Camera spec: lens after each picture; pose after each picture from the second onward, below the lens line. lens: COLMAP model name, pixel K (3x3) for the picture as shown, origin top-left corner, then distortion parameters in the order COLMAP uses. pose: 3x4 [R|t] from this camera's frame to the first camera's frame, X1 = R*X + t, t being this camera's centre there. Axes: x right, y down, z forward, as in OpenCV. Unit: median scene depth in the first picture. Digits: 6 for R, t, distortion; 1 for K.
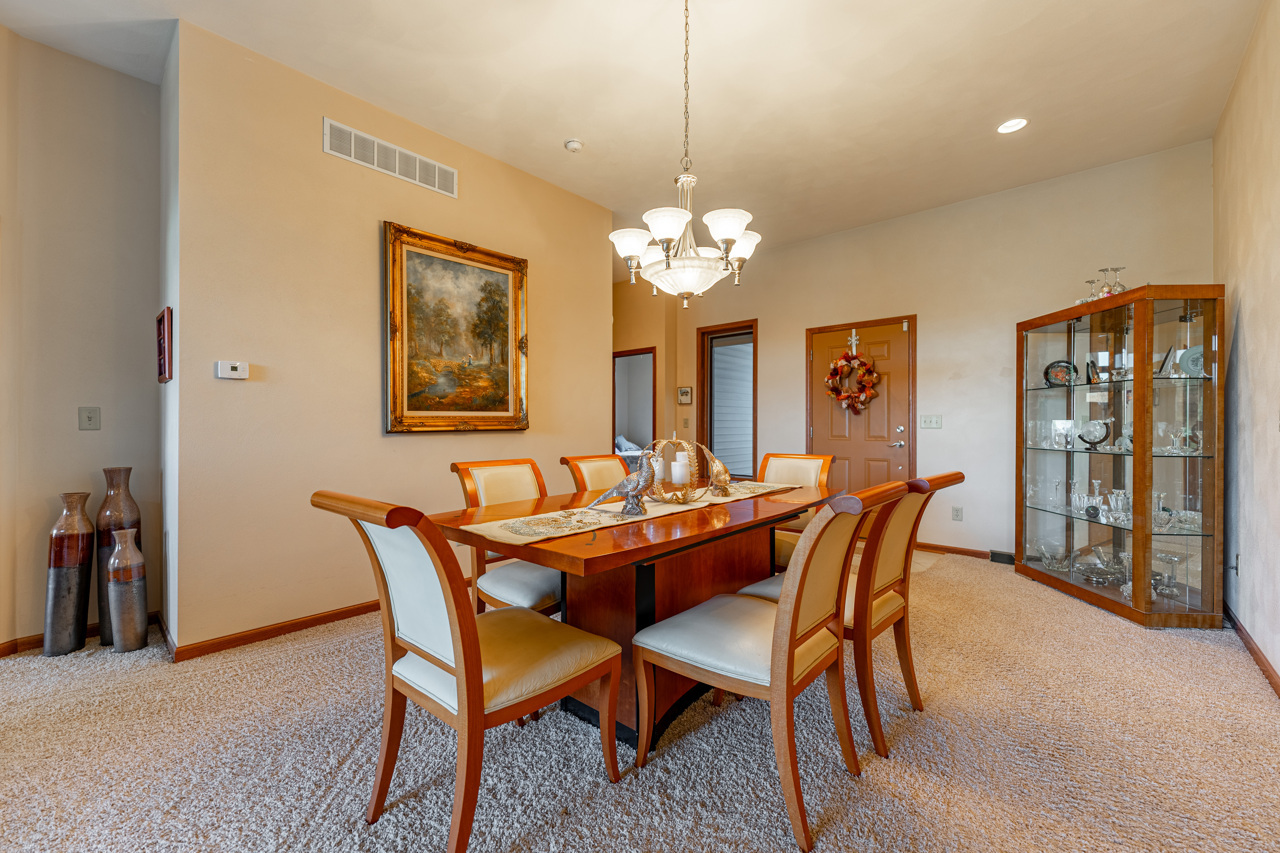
lens RADIAL K [[538.1, 0, 643.7], [0, 538.1, 422.9], [0, 0, 1]] dist [0.000723, 0.000233]
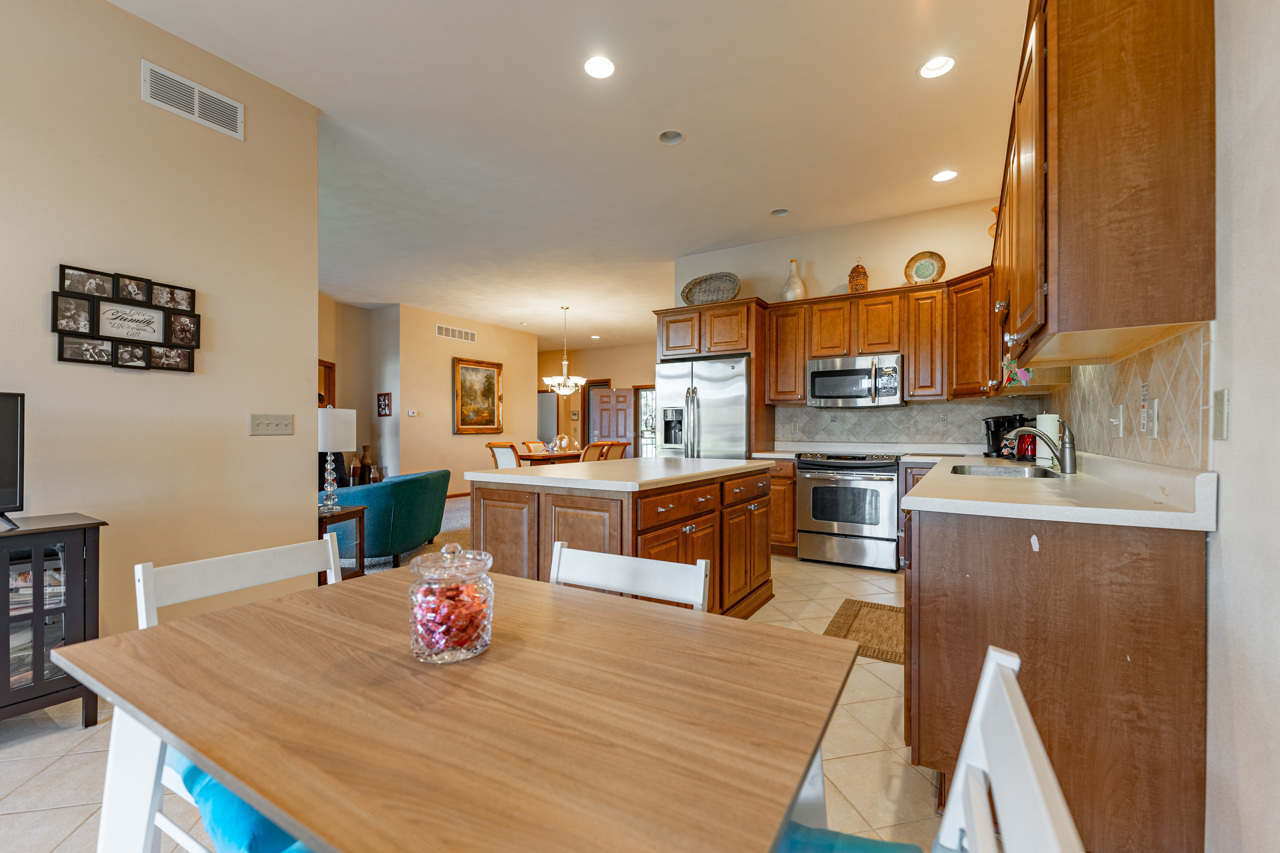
lens RADIAL K [[538.1, 0, 644.8], [0, 538.1, 431.2], [0, 0, 1]] dist [0.000723, 0.000233]
pose [[0.989311, 0.000360, 0.145823, 0.073634], [-0.001177, 0.999984, 0.005515, -0.010043], [-0.145818, -0.005627, 0.989295, -1.628877]]
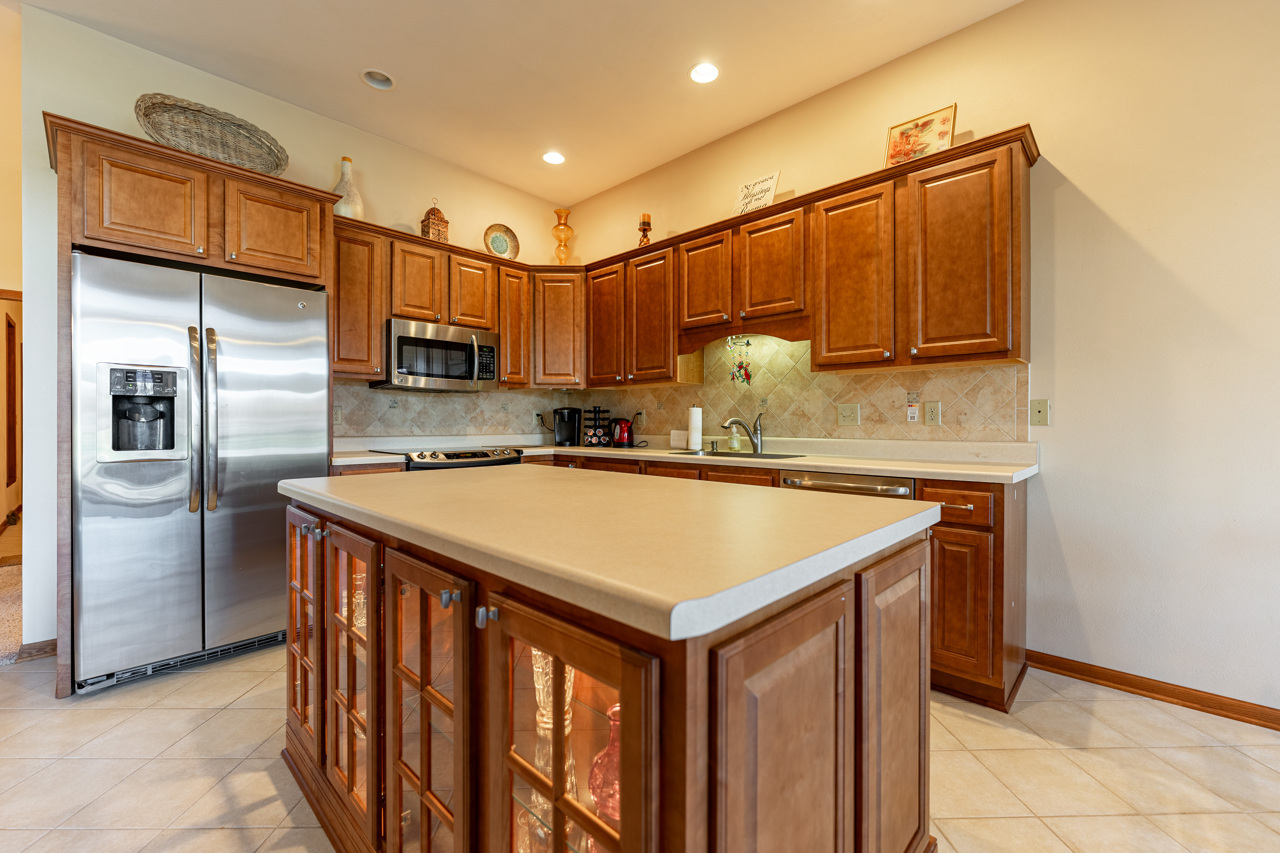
lens RADIAL K [[538.1, 0, 671.9], [0, 538.1, 421.7], [0, 0, 1]] dist [0.000723, 0.000233]
pose [[0.052605, 0.001120, 0.998615, -0.237820], [-0.006569, 0.999978, -0.000775, -0.004620], [-0.998594, -0.006519, 0.052611, -0.852430]]
